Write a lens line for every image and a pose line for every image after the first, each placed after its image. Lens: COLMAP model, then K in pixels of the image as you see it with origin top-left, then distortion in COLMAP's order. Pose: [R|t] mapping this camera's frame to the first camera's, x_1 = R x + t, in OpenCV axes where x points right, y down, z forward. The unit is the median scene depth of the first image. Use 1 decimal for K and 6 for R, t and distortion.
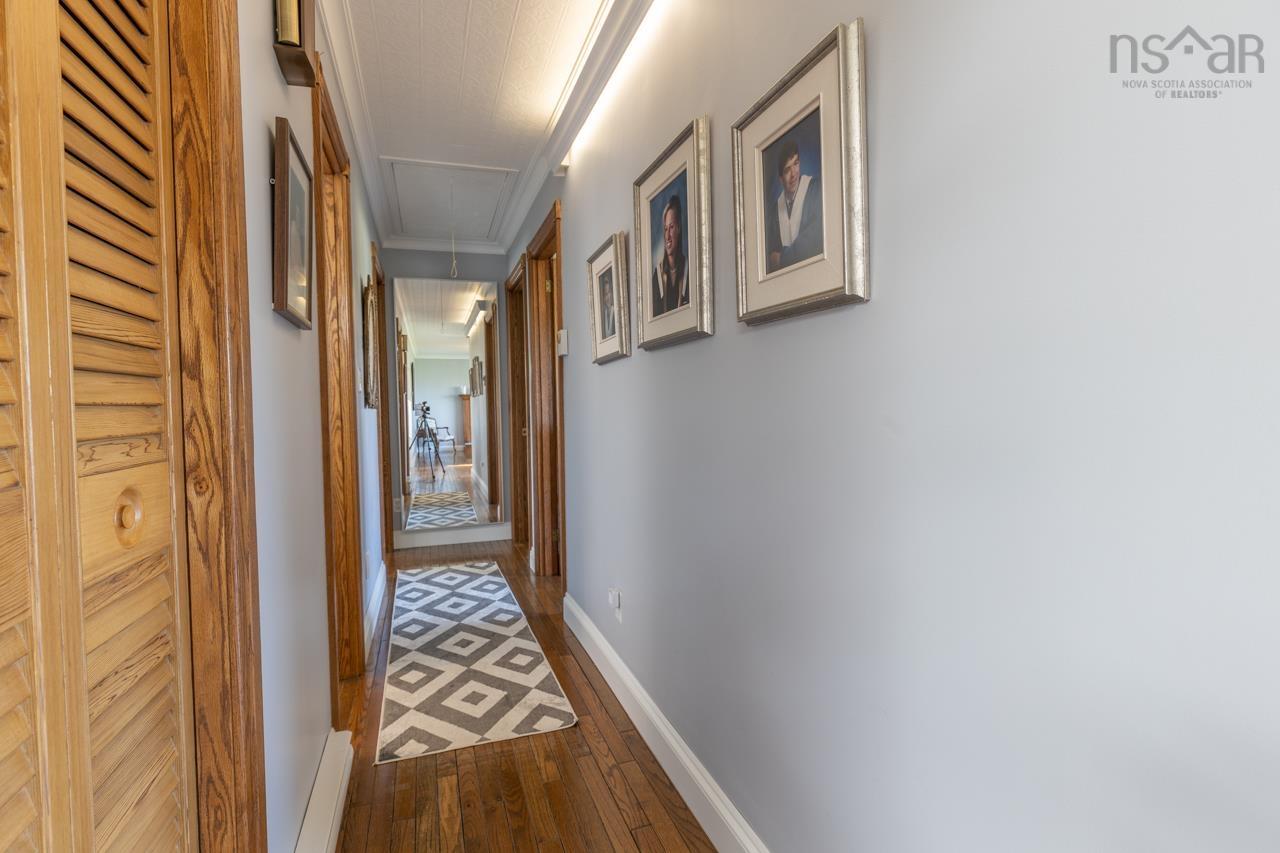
lens RADIAL K [[602.0, 0, 634.8], [0, 602.0, 427.5], [0, 0, 1]] dist [-0.000349, -0.000004]
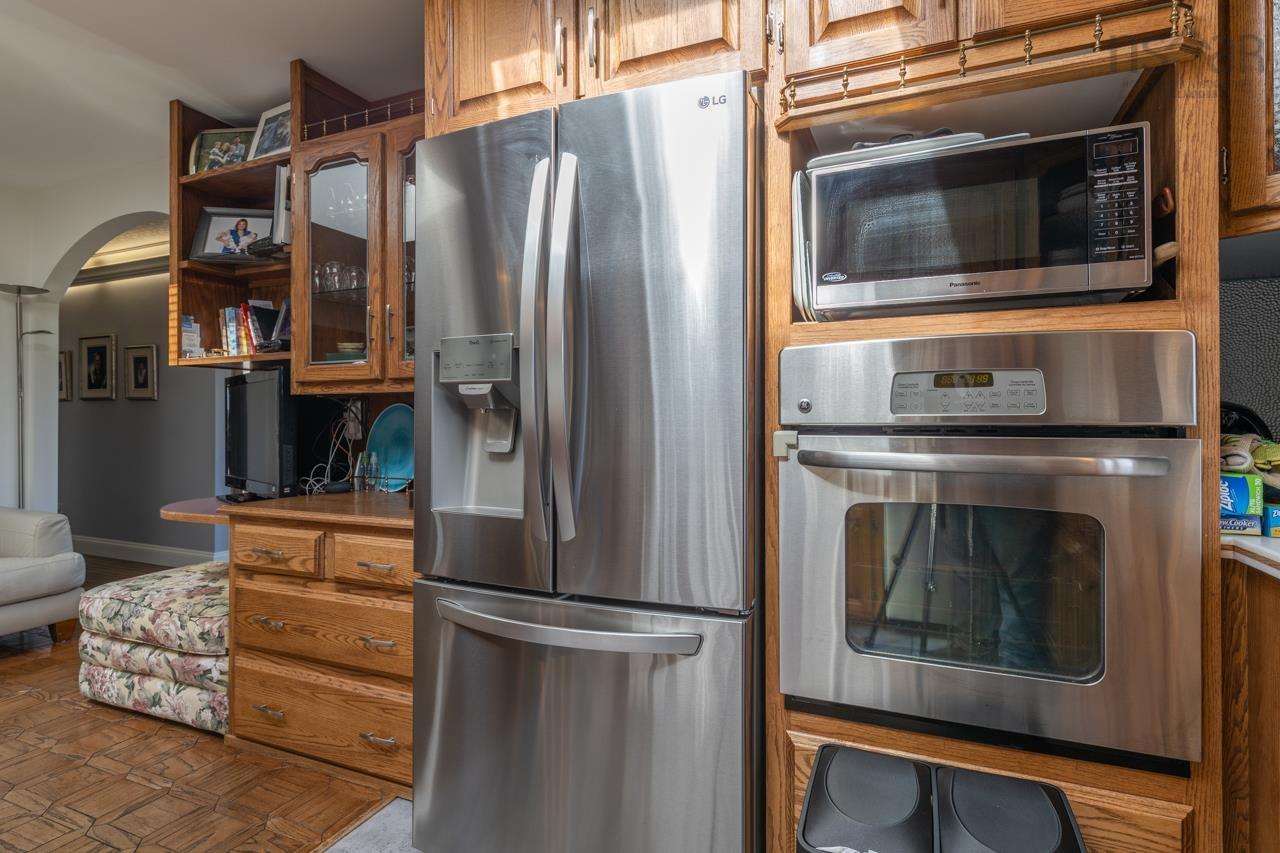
lens RADIAL K [[676.4, 0, 635.2], [0, 676.4, 402.7], [0, 0, 1]] dist [-0.002288, 0.001708]
pose [[0.693413, 0.026383, 0.720057, -0.544996], [0.023962, 0.997932, -0.059640, 0.142558], [-0.720142, 0.058609, 0.691347, -3.482939]]
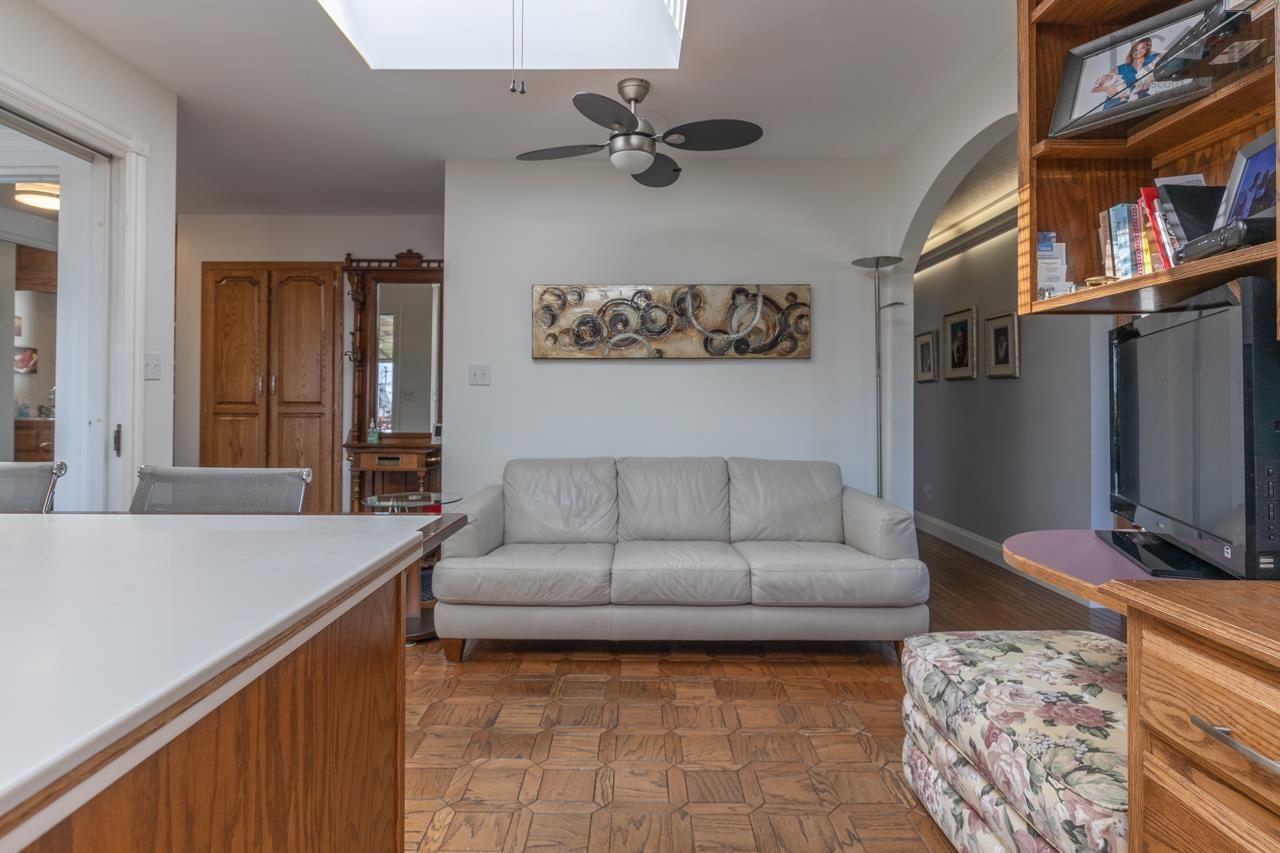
lens RADIAL K [[676.4, 0, 635.2], [0, 676.4, 402.7], [0, 0, 1]] dist [-0.002288, 0.001708]
pose [[0.941940, 0.016829, -0.335359, -0.327149], [-0.028962, 0.999093, -0.031210, 0.109006], [0.334529, 0.039110, 0.941573, -2.602333]]
